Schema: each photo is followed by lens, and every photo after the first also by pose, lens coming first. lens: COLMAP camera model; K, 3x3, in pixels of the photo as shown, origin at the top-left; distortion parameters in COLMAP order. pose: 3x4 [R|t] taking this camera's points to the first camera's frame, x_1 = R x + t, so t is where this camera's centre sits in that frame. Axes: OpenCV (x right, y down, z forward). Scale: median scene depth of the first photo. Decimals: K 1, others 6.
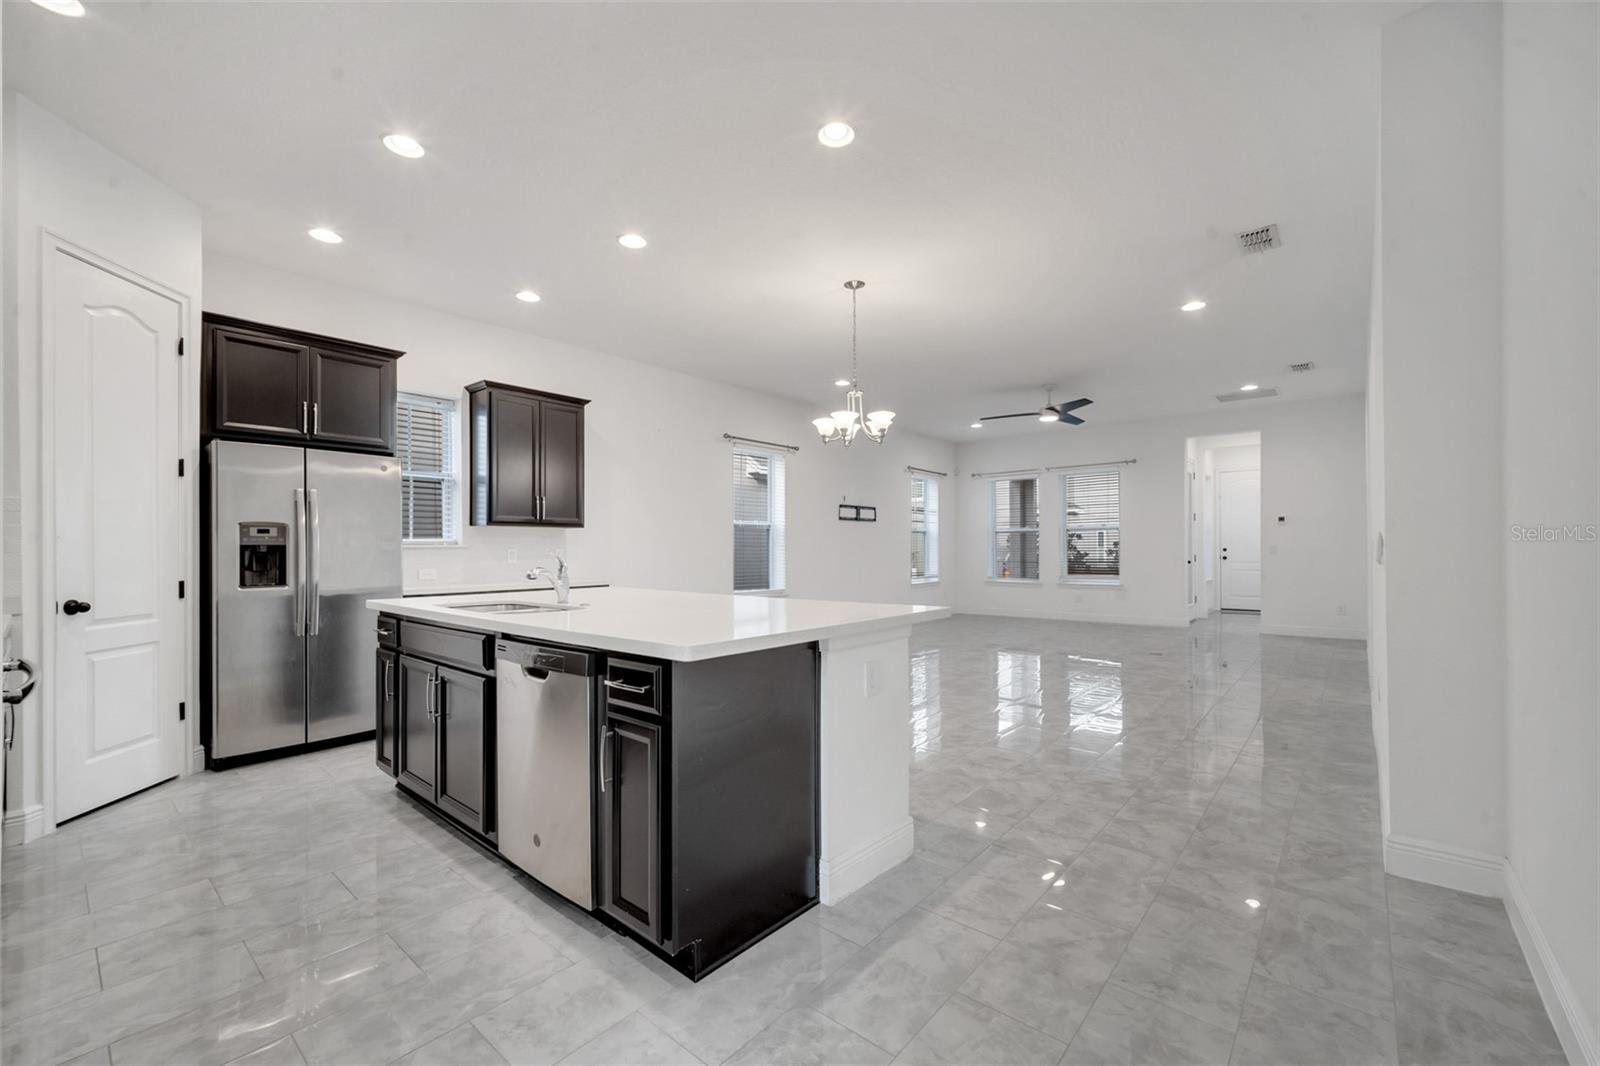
lens RADIAL K [[638.8, 0, 793.0], [0, 638.8, 549.3], [0, 0, 1]] dist [-0.023227, 0.008030]
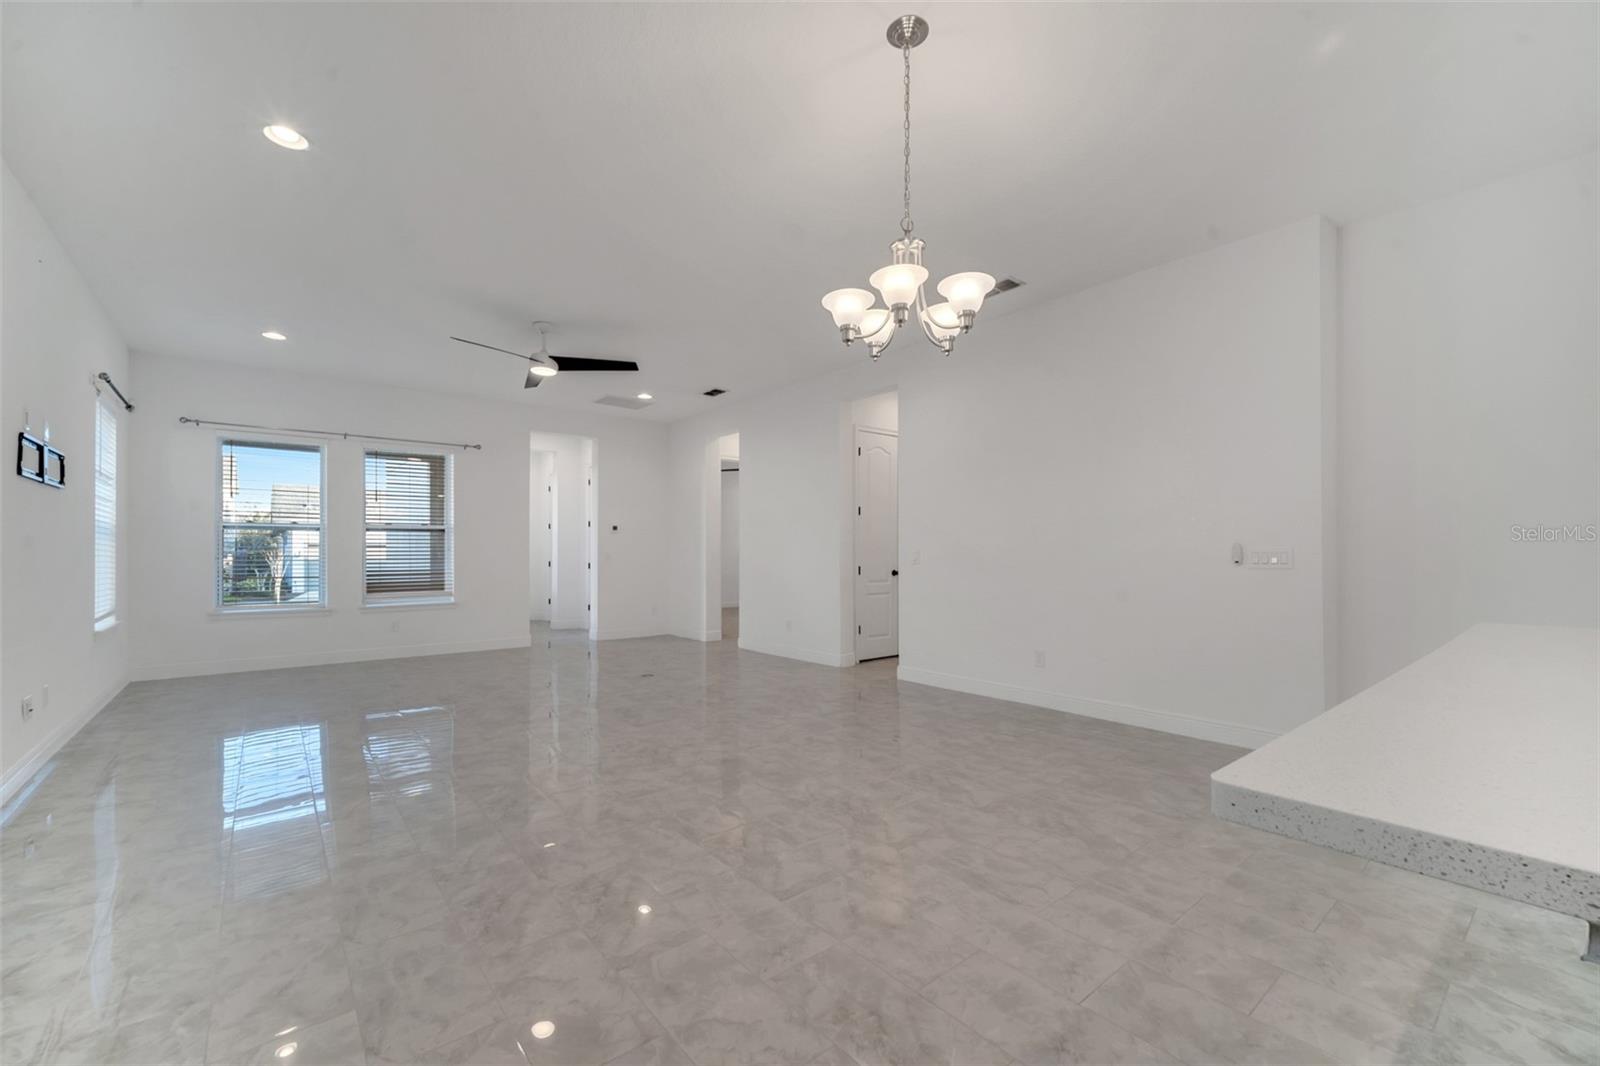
lens RADIAL K [[638.8, 0, 793.0], [0, 638.8, 549.3], [0, 0, 1]] dist [-0.023227, 0.008030]
pose [[0.148002, 0.012770, 0.988905, -0.195100], [-0.000023, 0.999917, -0.012908, 0.000365], [-0.988987, 0.001887, 0.147990, 0.486955]]
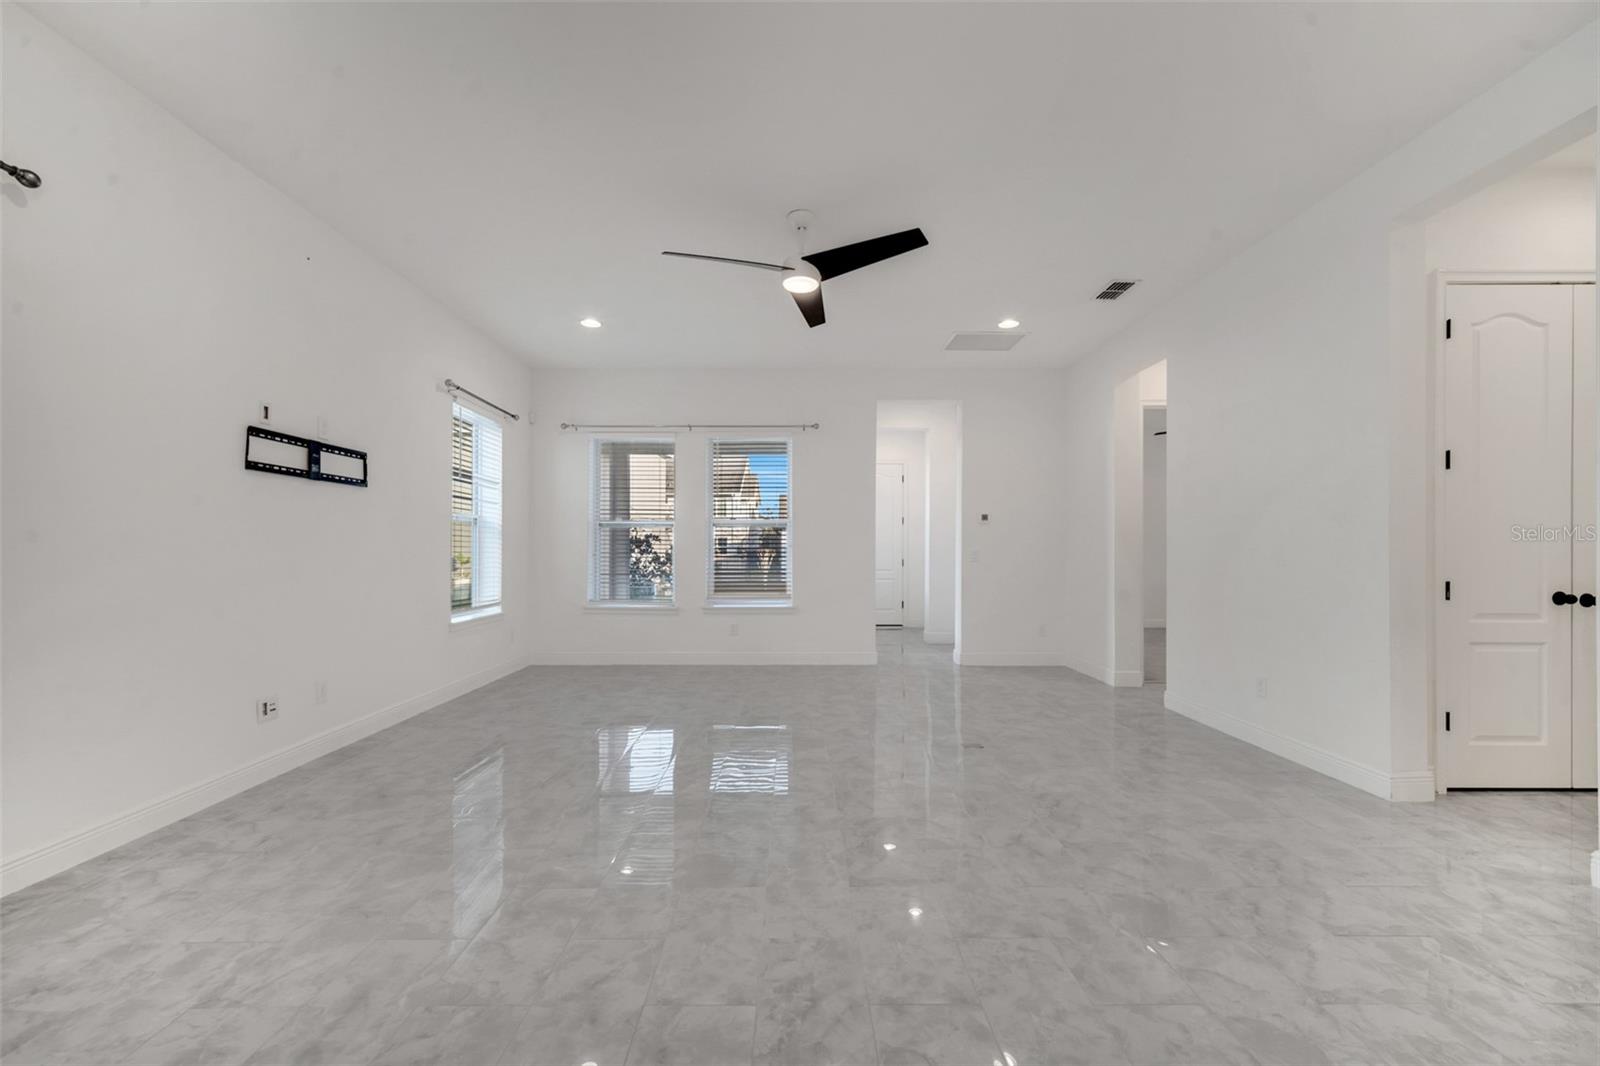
lens RADIAL K [[638.8, 0, 793.0], [0, 638.8, 549.3], [0, 0, 1]] dist [-0.023227, 0.008030]
pose [[0.741941, 0.008992, 0.670405, 0.059128], [-0.006145, 0.999959, -0.006611, -0.001391], [-0.670437, 0.000785, 0.741966, 0.505343]]
